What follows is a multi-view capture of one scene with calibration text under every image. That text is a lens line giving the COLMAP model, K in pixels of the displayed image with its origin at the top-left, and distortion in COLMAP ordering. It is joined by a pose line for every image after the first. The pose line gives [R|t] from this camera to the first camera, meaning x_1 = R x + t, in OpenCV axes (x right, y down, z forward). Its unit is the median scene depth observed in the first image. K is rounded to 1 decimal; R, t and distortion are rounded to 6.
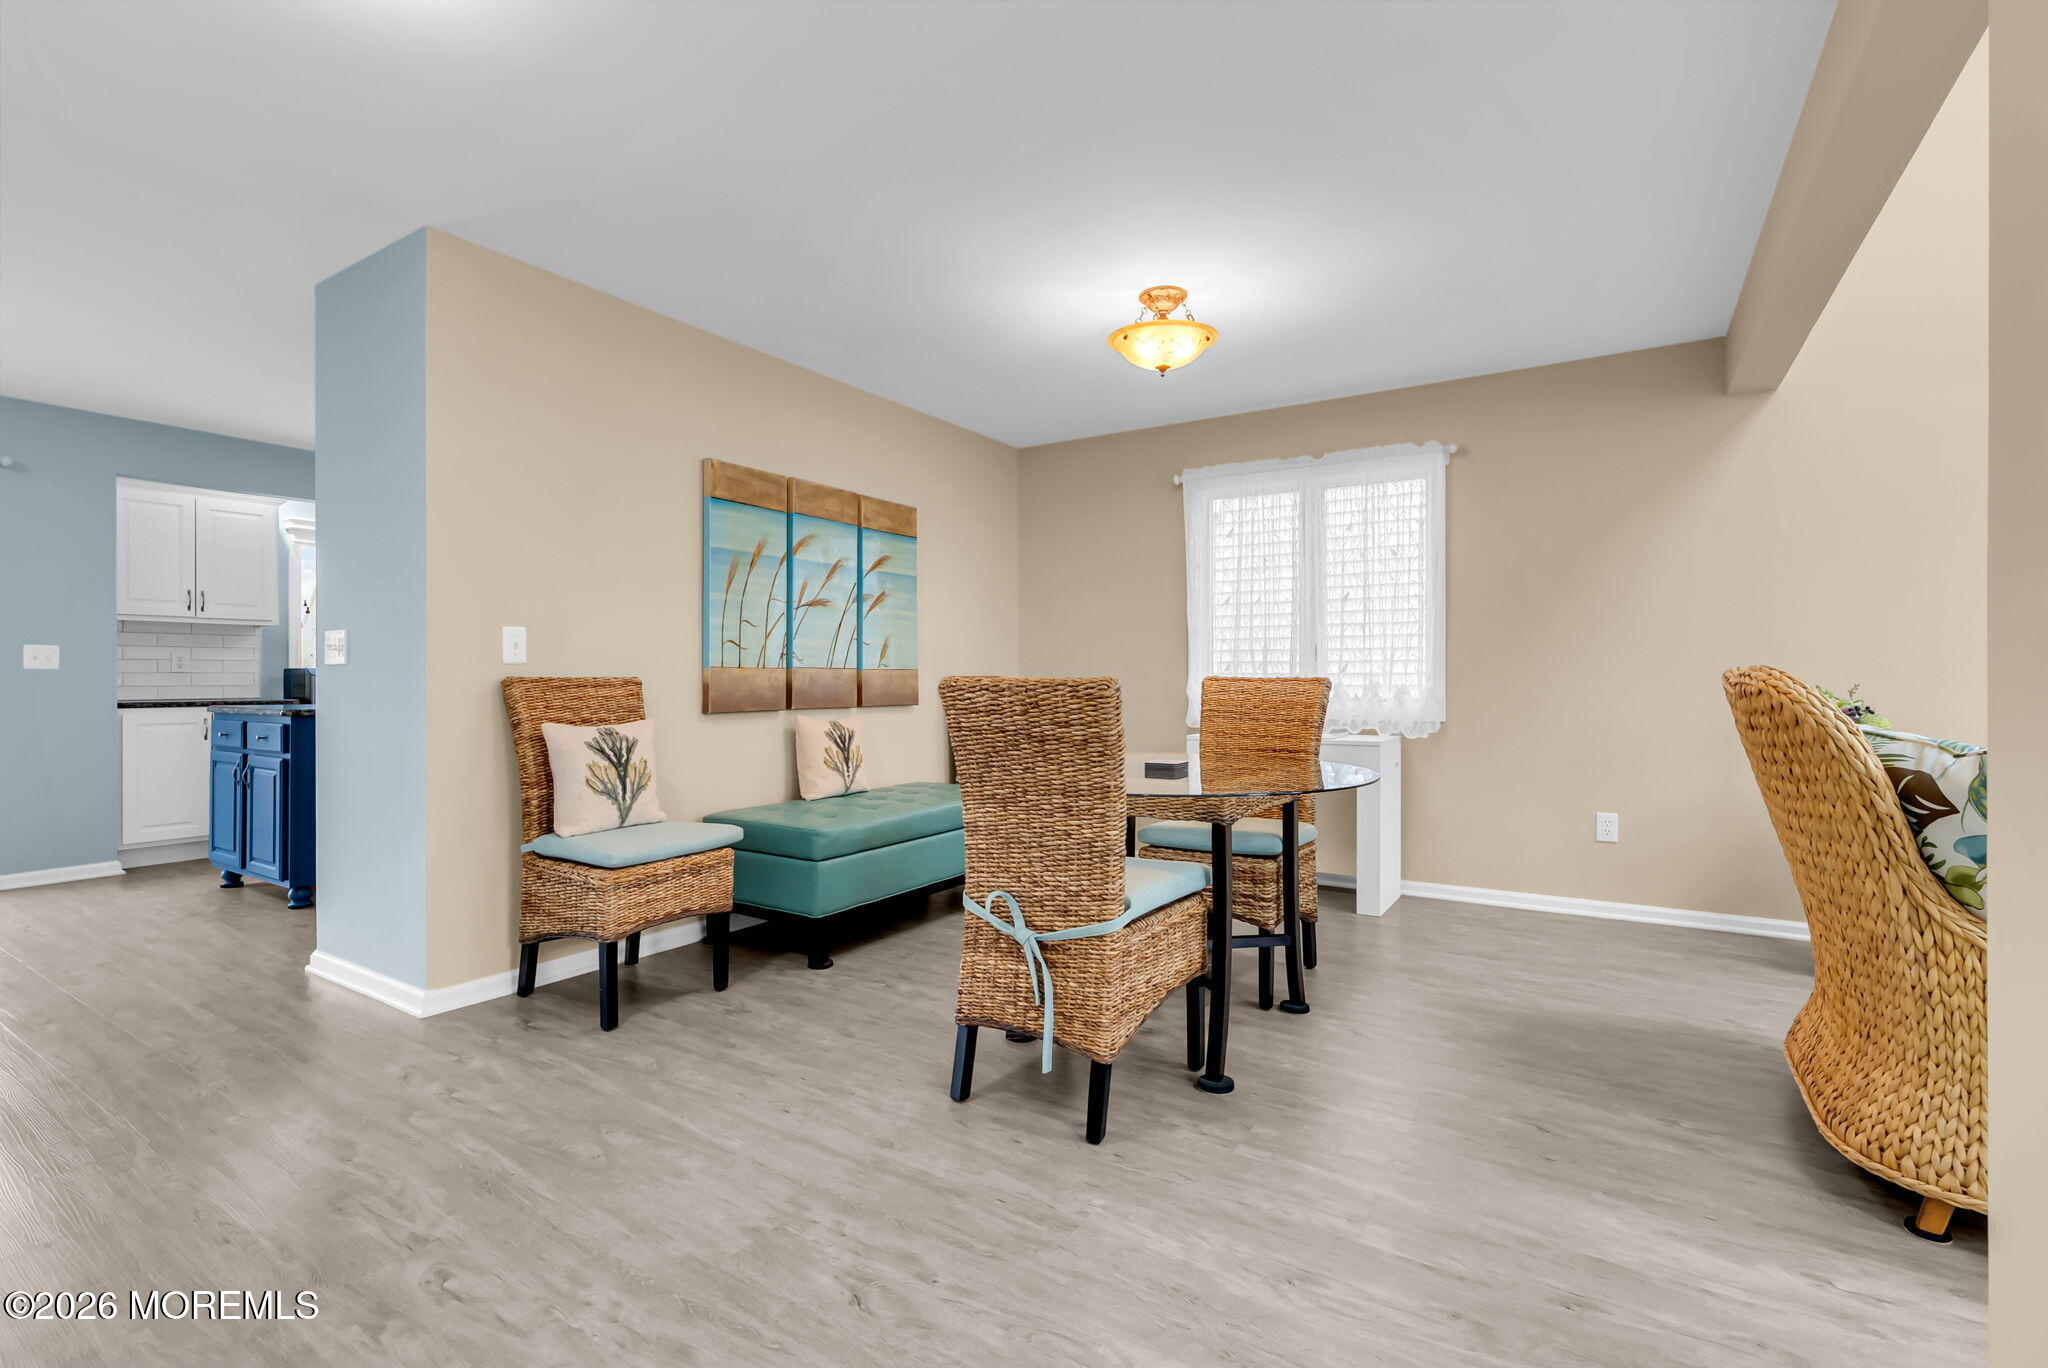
lens RADIAL K [[930.6, 0, 1024.0], [0, 930.6, 684.0], [0, 0, 1]] dist [-0.012498, 0.005707]
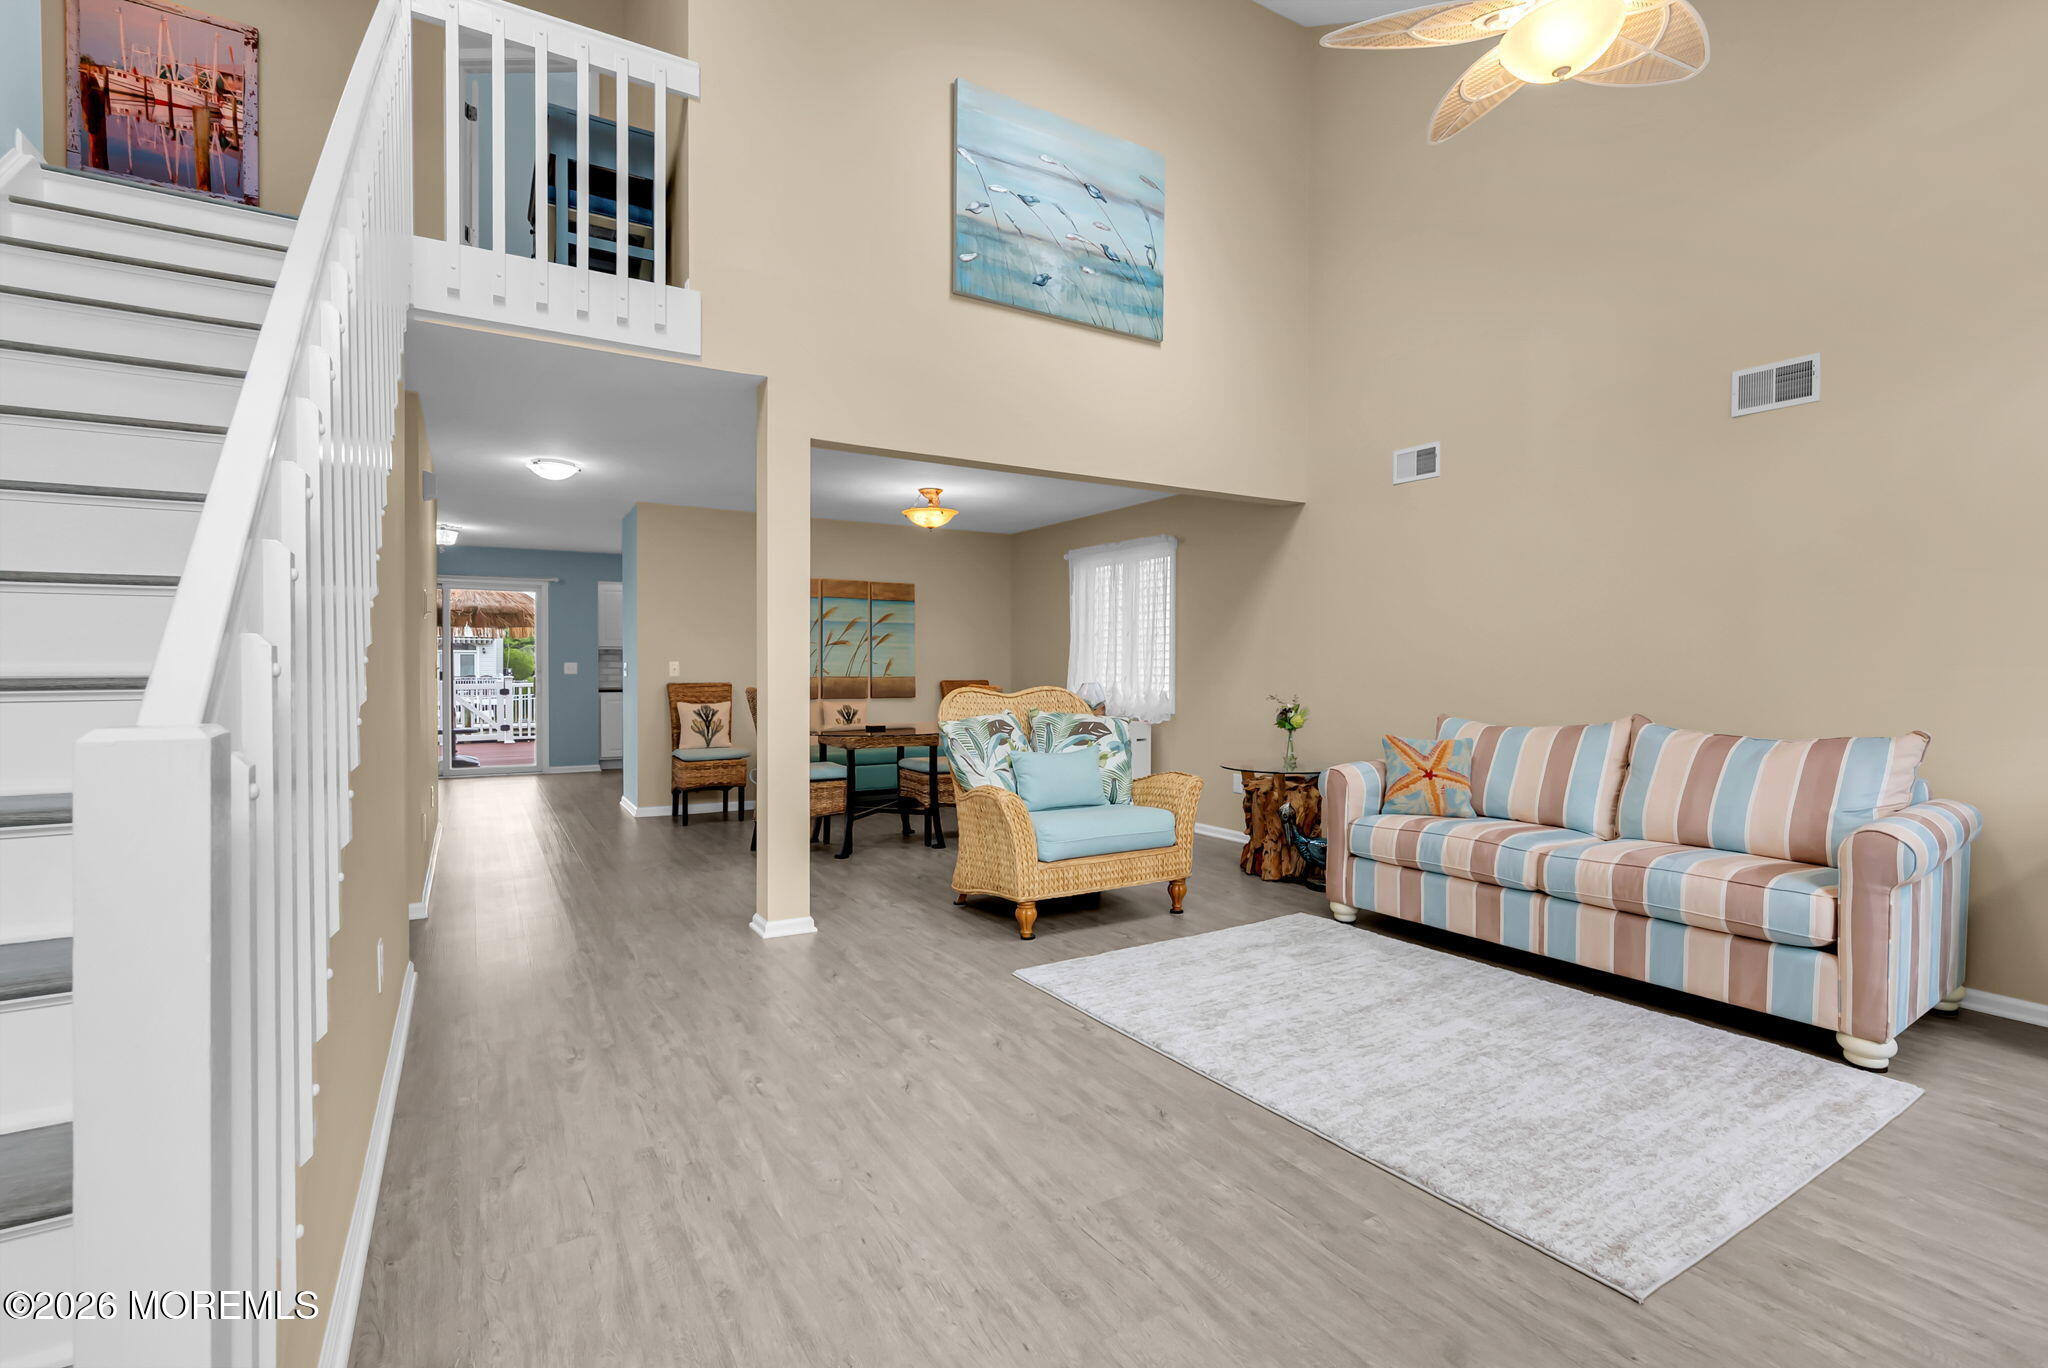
lens RADIAL K [[930.6, 0, 1024.0], [0, 930.6, 684.0], [0, 0, 1]] dist [-0.012498, 0.005707]
pose [[0.895665, 0.010757, -0.444599, 1.230533], [-0.005670, 0.999902, 0.012770, -0.037094], [0.444693, -0.008916, 0.895639, -0.687577]]
